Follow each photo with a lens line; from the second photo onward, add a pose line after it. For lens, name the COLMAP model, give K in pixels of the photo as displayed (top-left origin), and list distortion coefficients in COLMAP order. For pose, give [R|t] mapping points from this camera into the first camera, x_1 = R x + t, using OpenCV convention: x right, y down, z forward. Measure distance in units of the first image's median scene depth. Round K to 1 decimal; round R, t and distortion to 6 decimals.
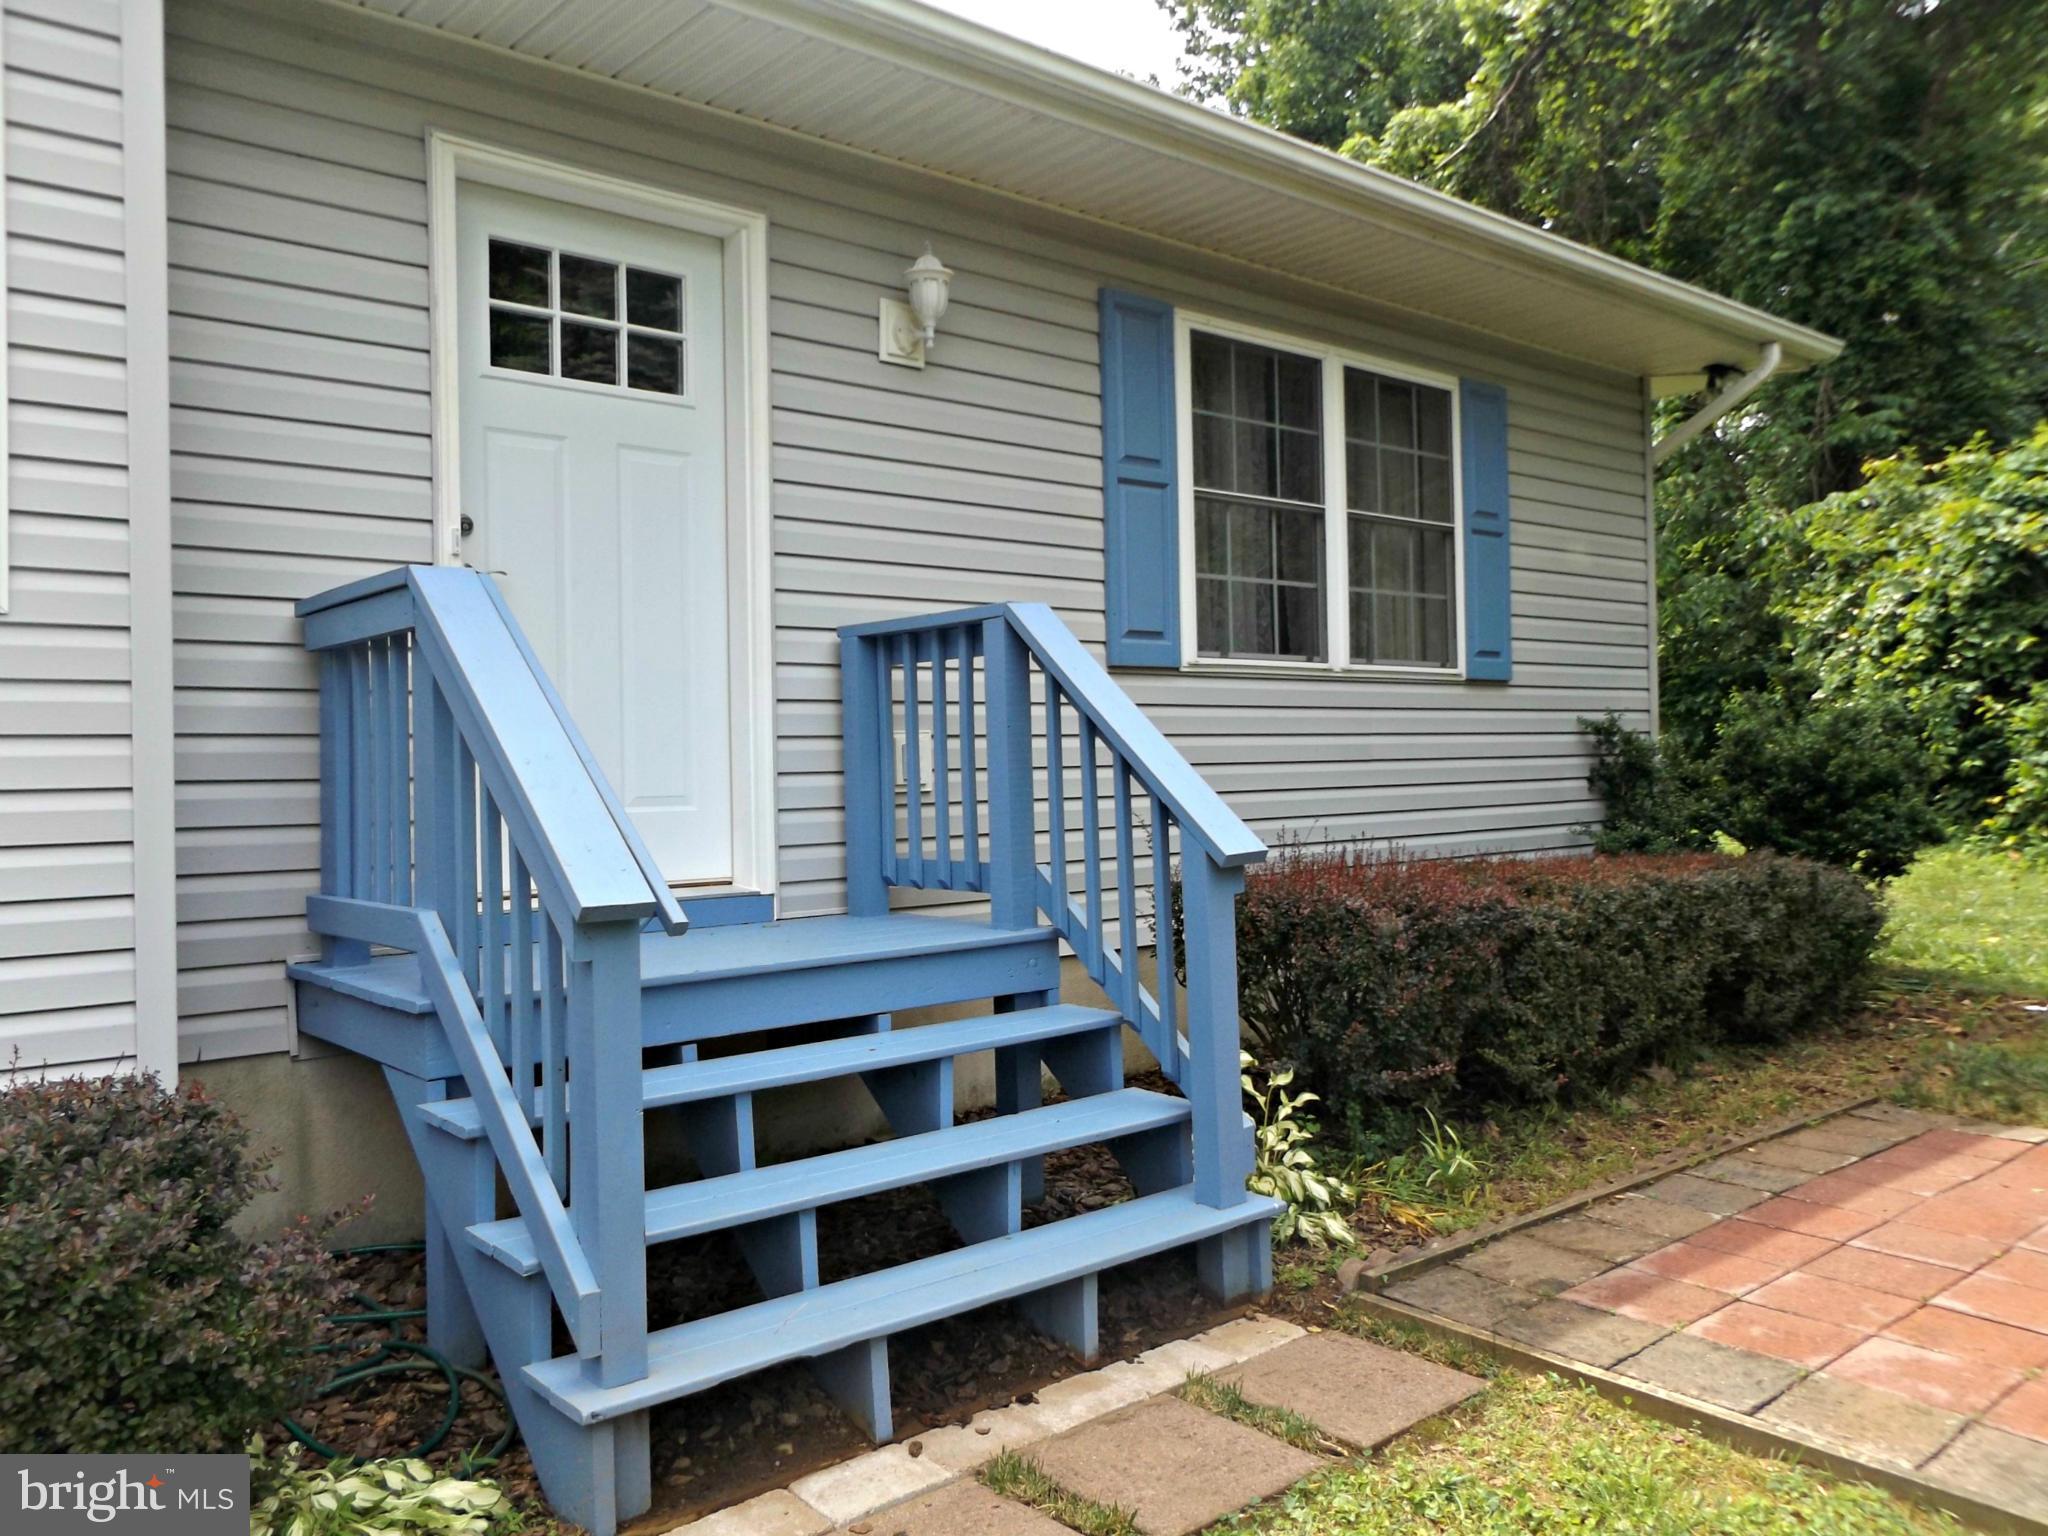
lens RADIAL K [[1556.3, 0, 989.0], [0, 1556.3, 764.8], [0, 0, 1]] dist [-0.002783, -0.002940]
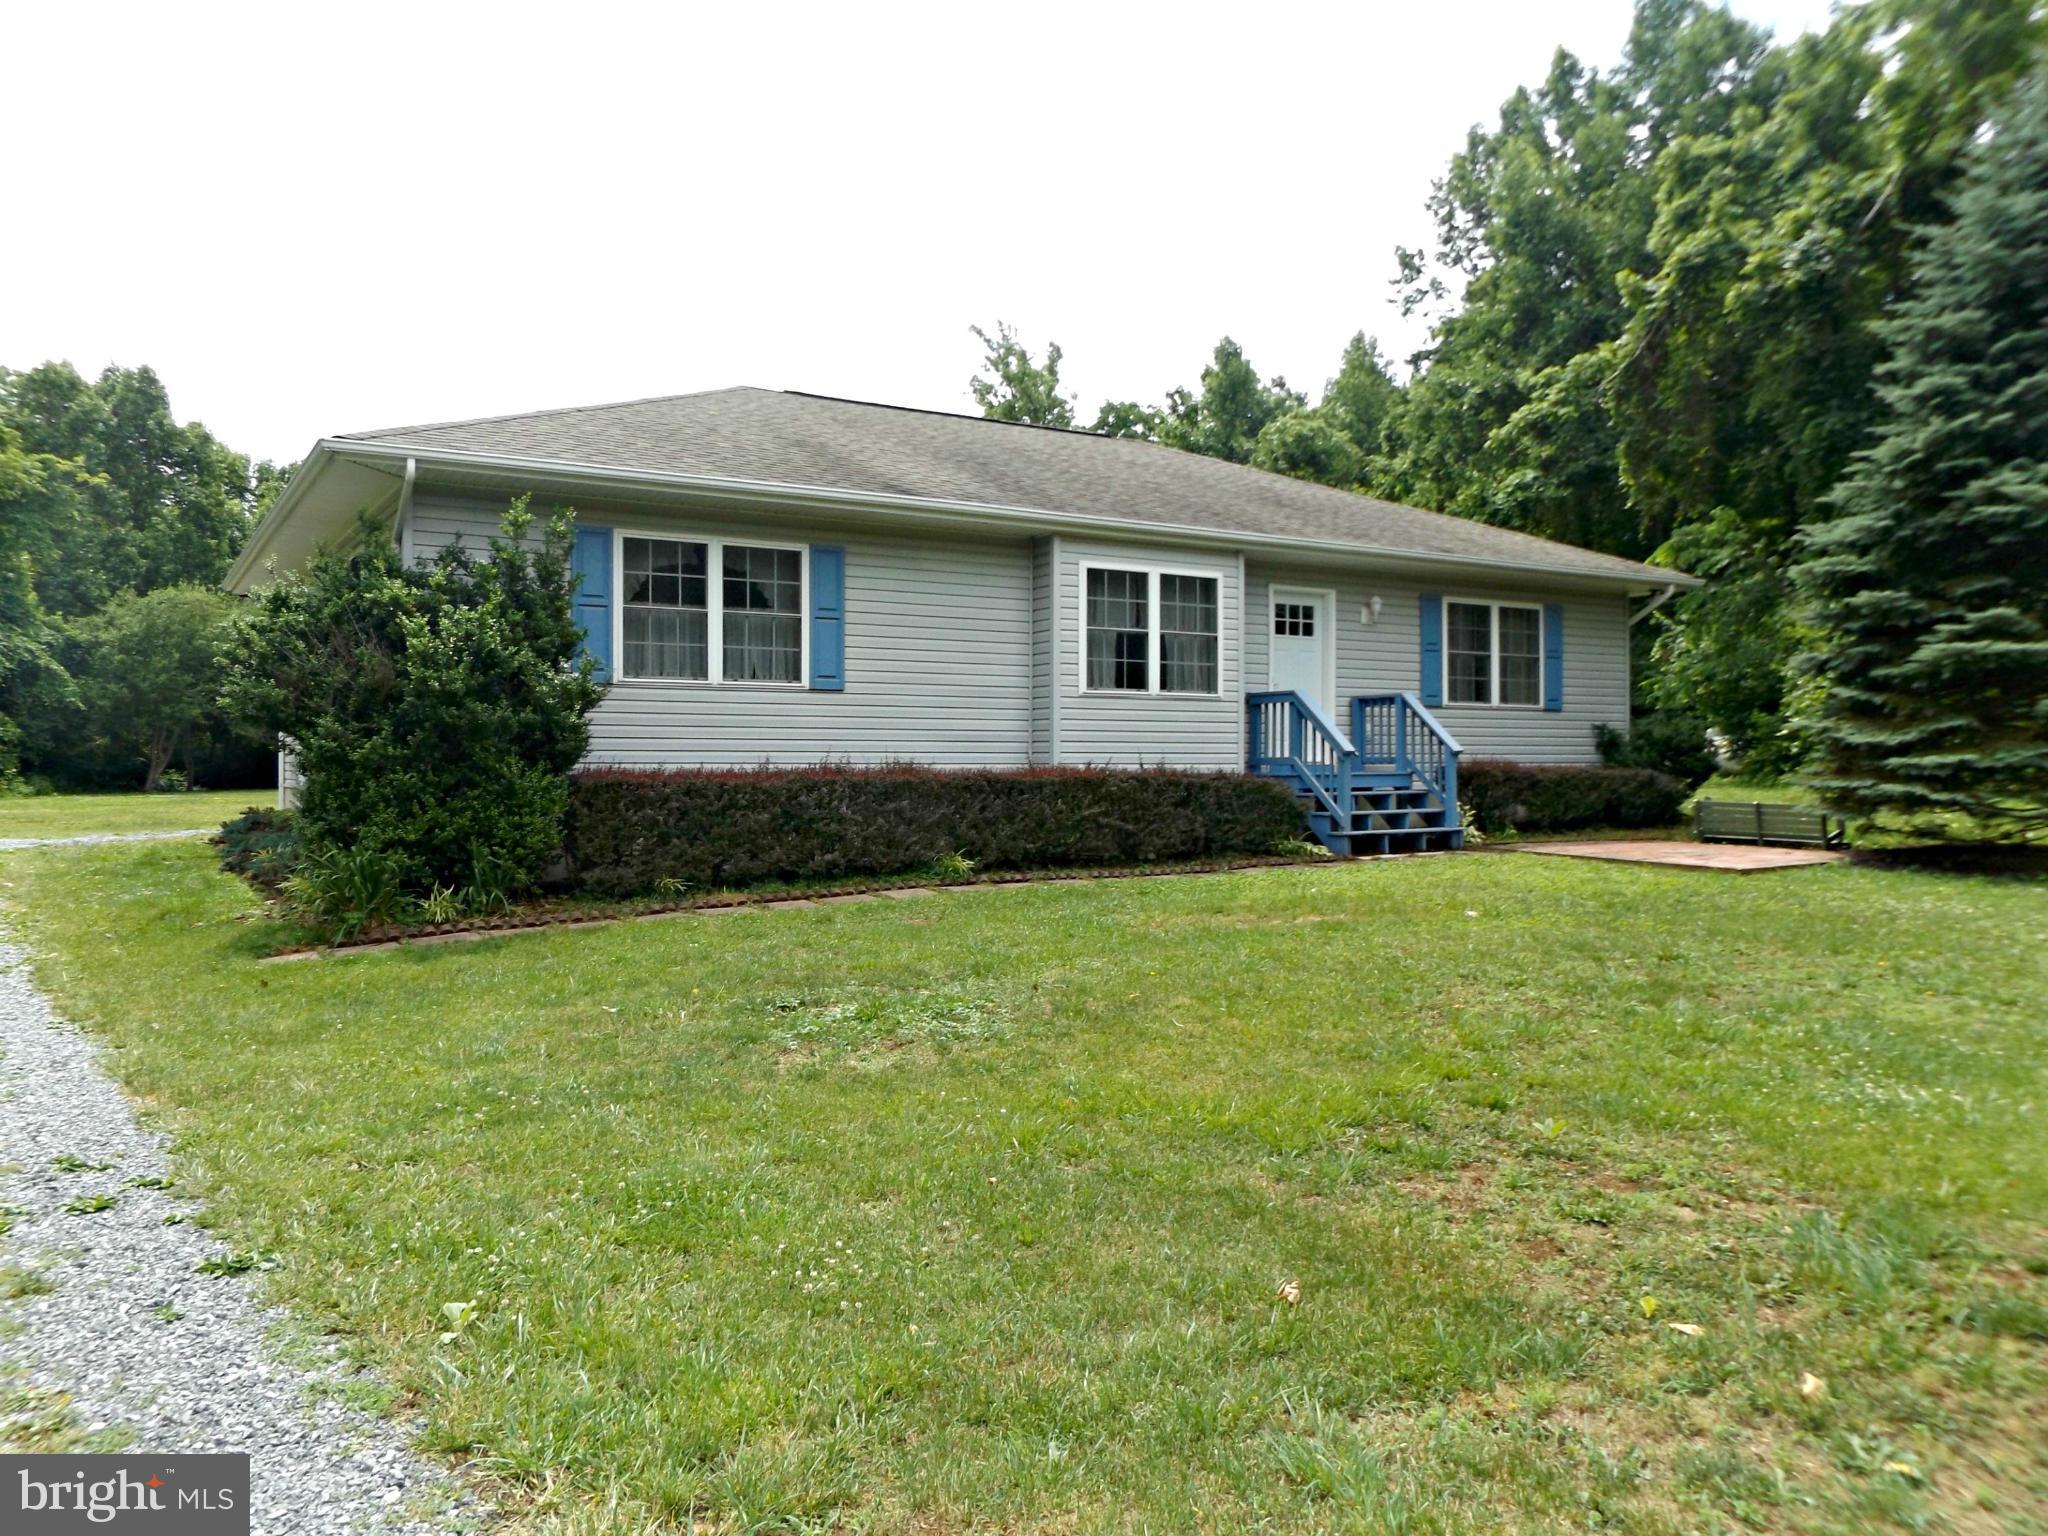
lens RADIAL K [[1491.0, 0, 1024.0], [0, 1491.0, 768.0], [0, 0, 1]] dist [-0.006249, -0.003645]
pose [[0.990253, 0.017116, -0.138228, -0.301618], [-0.016561, 0.999850, 0.005163, 0.064153], [0.138296, -0.002824, 0.990387, -2.142149]]
